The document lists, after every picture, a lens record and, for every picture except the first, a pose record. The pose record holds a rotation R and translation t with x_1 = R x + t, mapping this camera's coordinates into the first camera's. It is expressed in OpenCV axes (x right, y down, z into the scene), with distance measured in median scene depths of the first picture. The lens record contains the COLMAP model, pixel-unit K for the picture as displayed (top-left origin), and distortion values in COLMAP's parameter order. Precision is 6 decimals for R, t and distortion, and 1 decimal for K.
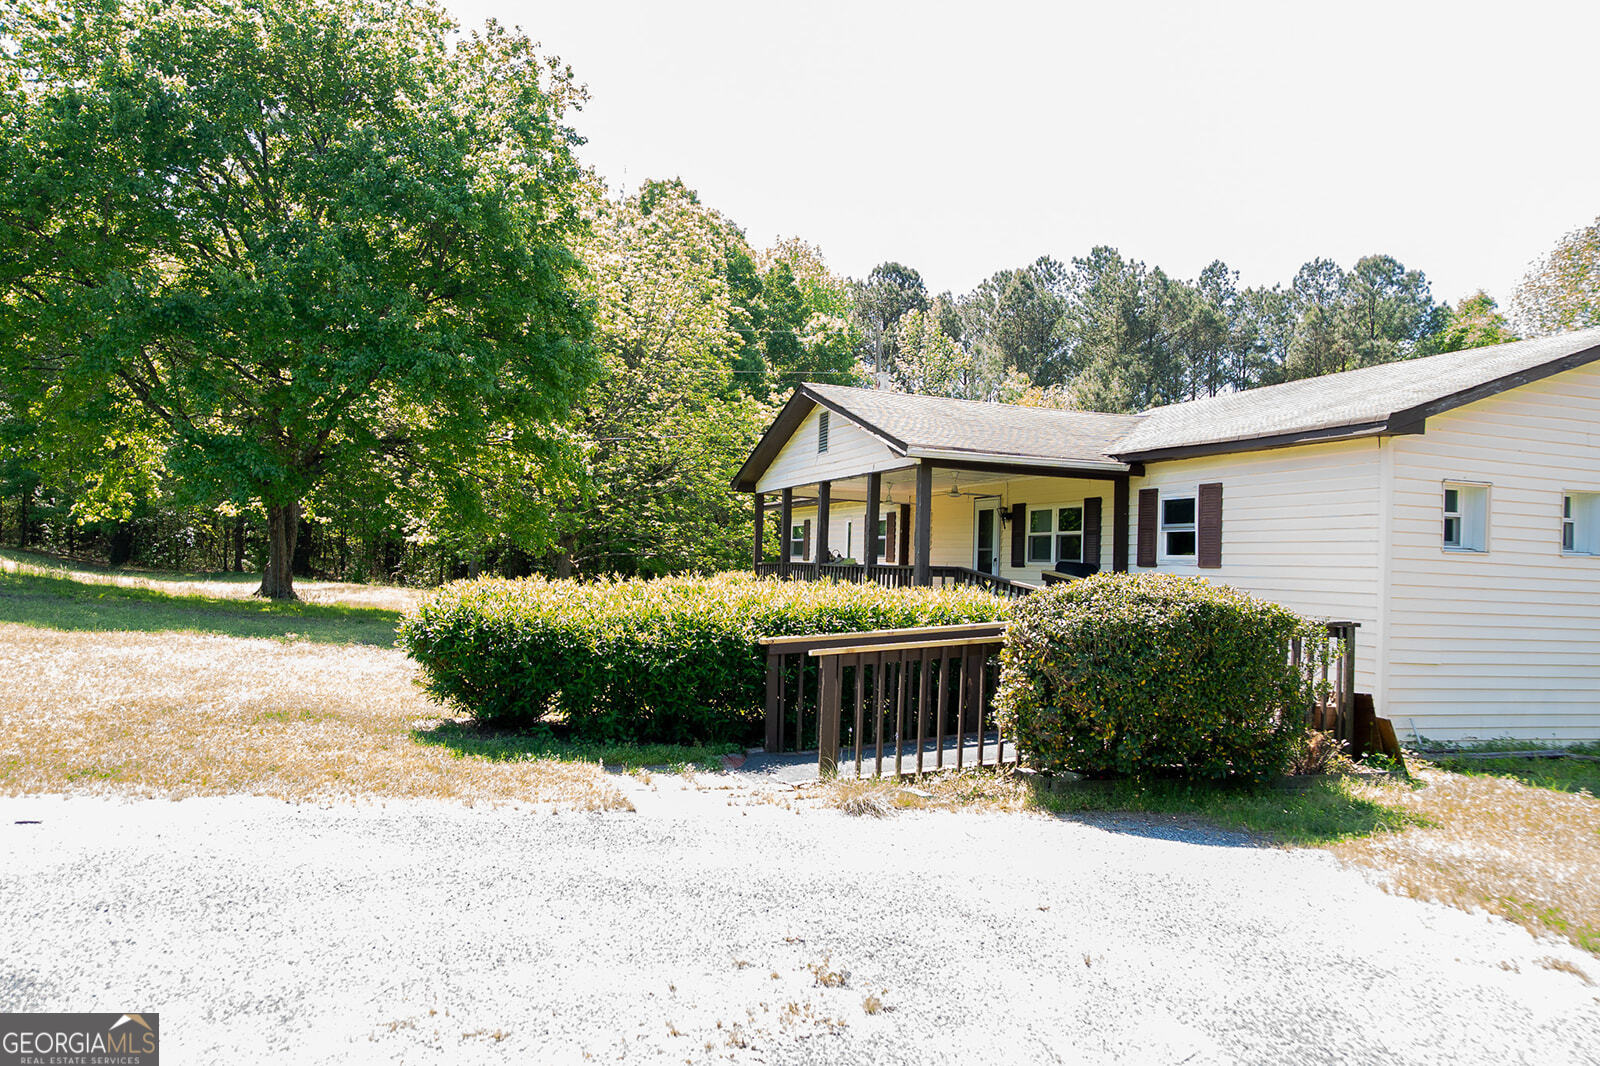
lens RADIAL K [[1079.8, 0, 793.8], [0, 1079.8, 535.1], [0, 0, 1]] dist [-0.092605, 0.097216]
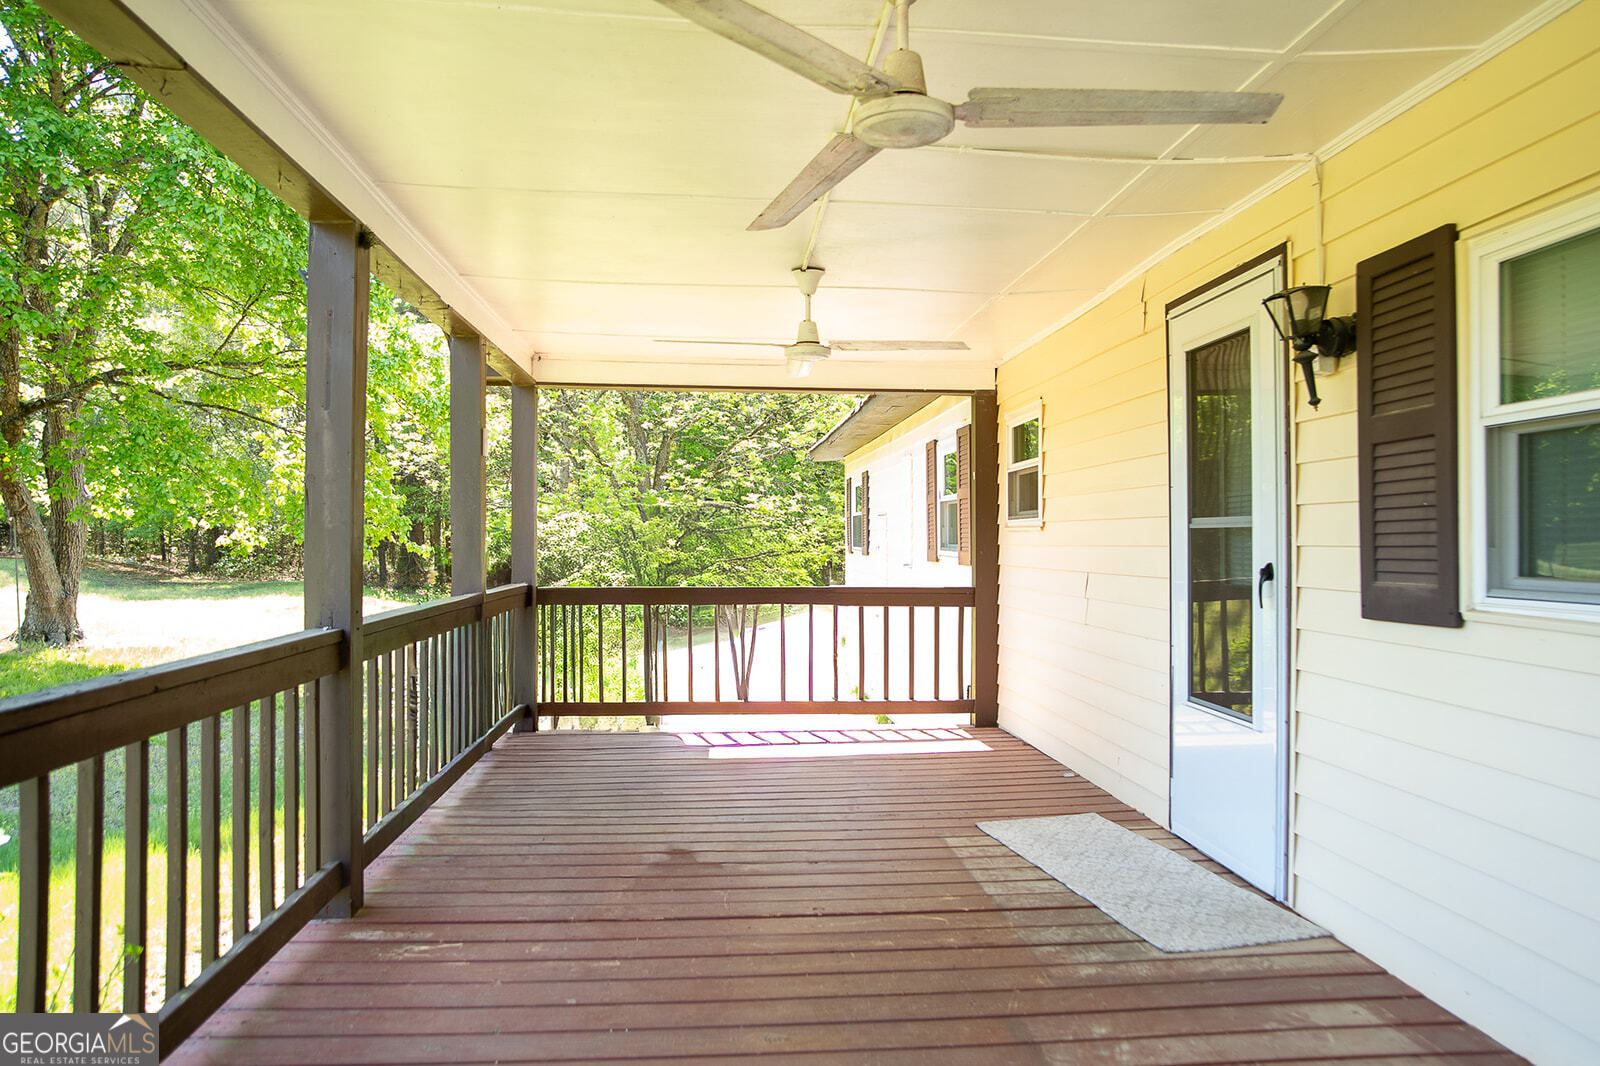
lens RADIAL K [[1048.3, 0, 818.5], [0, 1048.3, 552.8], [0, 0, 1]] dist [-0.091247, 0.087409]
pose [[0.970682, -0.032296, -0.238188, 0.167304], [0.041352, 0.998595, 0.033122, 0.010180], [0.236784, -0.042001, 0.970654, 0.872967]]
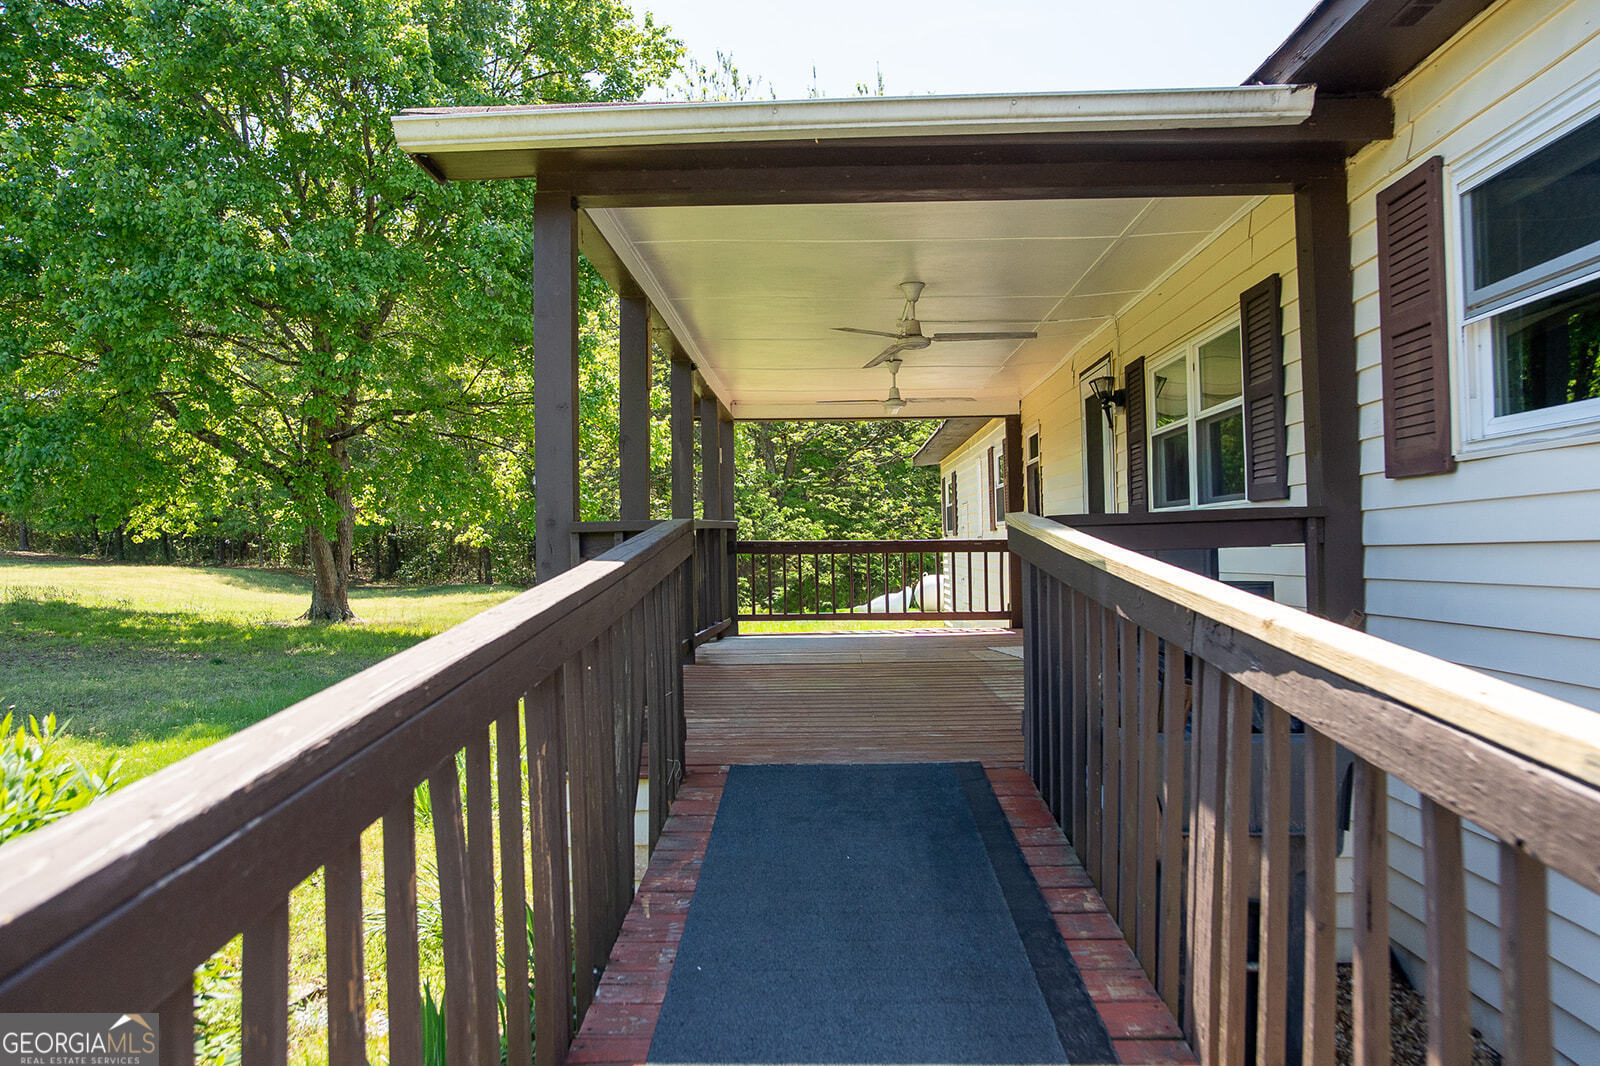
lens RADIAL K [[1048.3, 0, 818.5], [0, 1048.3, 552.8], [0, 0, 1]] dist [-0.091247, 0.087409]
pose [[0.937263, -0.051472, -0.344803, 0.243379], [0.061348, 0.997958, 0.017786, 0.029926], [0.343184, -0.037823, 0.938506, 0.627943]]
